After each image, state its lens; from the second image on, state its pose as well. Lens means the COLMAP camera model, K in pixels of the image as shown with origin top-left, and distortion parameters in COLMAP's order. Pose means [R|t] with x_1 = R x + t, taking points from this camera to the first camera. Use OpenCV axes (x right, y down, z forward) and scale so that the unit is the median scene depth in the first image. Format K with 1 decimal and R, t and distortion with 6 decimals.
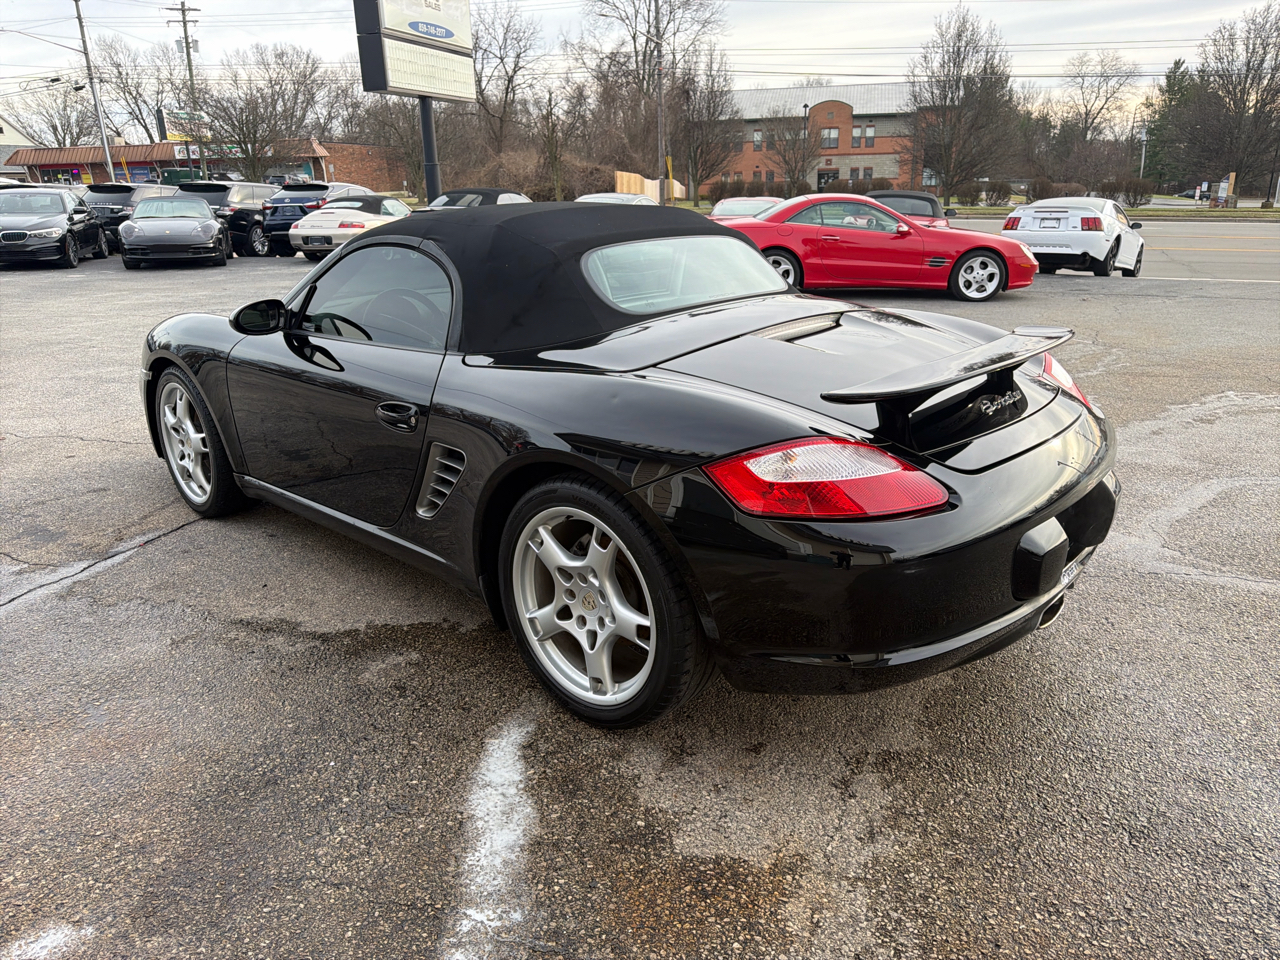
lens RADIAL K [[903.0, 0, 645.9], [0, 903.0, 477.2], [0, 0, 1]] dist [0.026224, -0.031906]
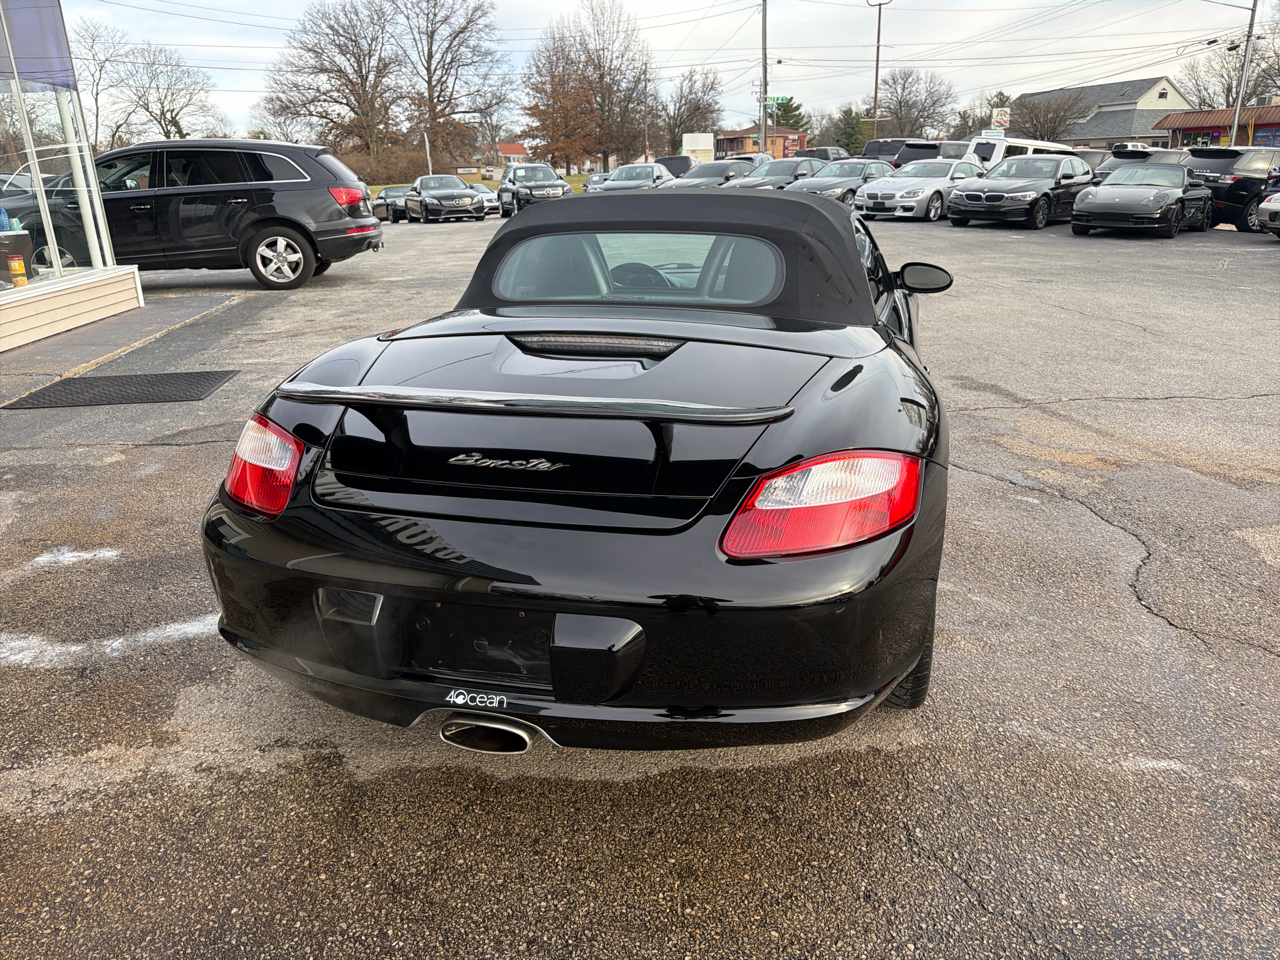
lens RADIAL K [[903.0, 0, 649.4], [0, 903.0, 481.7], [0, 0, 1]] dist [0.026224, -0.031906]
pose [[0.459183, 0.303131, -0.835022, 0.047630], [-0.268051, 0.943445, 0.195089, -0.011019], [0.846935, 0.134247, 0.514469, 0.029995]]
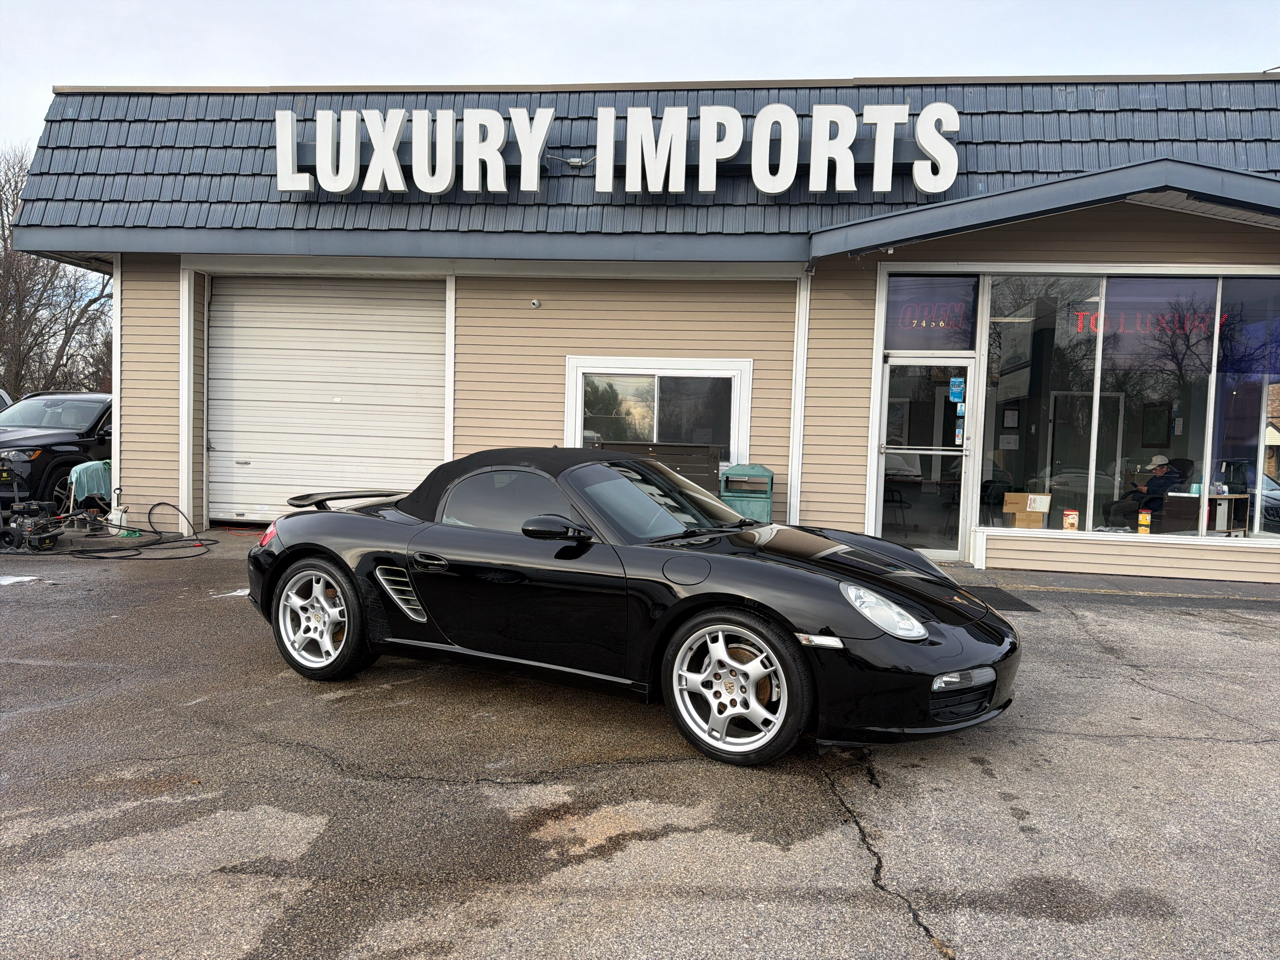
lens RADIAL K [[903.0, 0, 633.9], [0, 903.0, 483.9], [0, 0, 1]] dist [0.026224, -0.031906]
pose [[-0.974850, 0.005611, -0.222793, 0.007441], [-0.076124, 0.931174, 0.356538, -0.048664], [0.209459, 0.364531, -0.907328, 0.147766]]
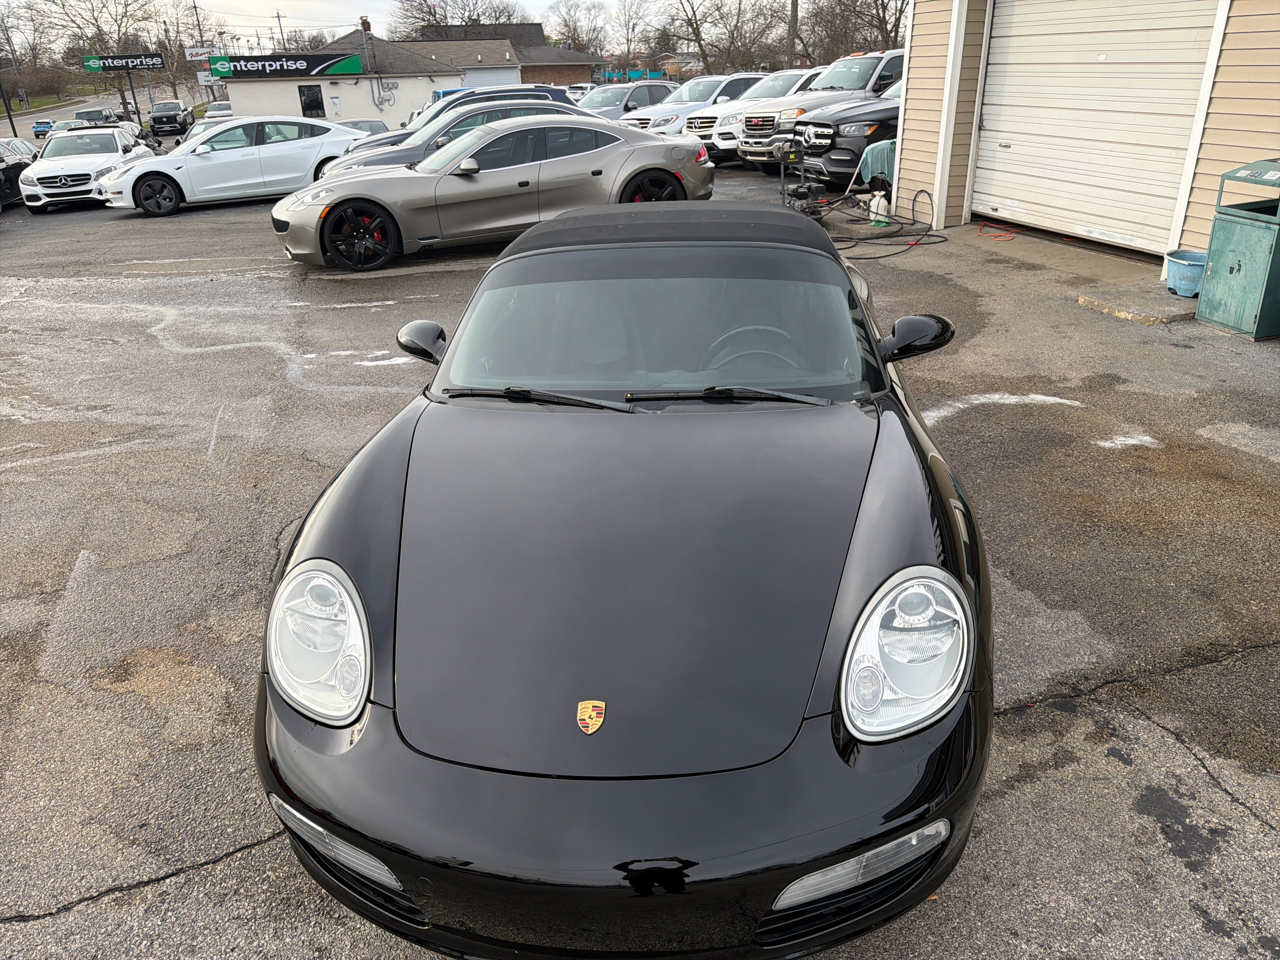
lens RADIAL K [[903.0, 0, 645.5], [0, 903.0, 483.5], [0, 0, 1]] dist [0.026224, -0.031906]
pose [[-0.587479, -0.301264, 0.751071, -0.058352], [0.296214, 0.783652, 0.546028, -0.037883], [-0.753077, 0.543258, -0.371140, 0.094346]]
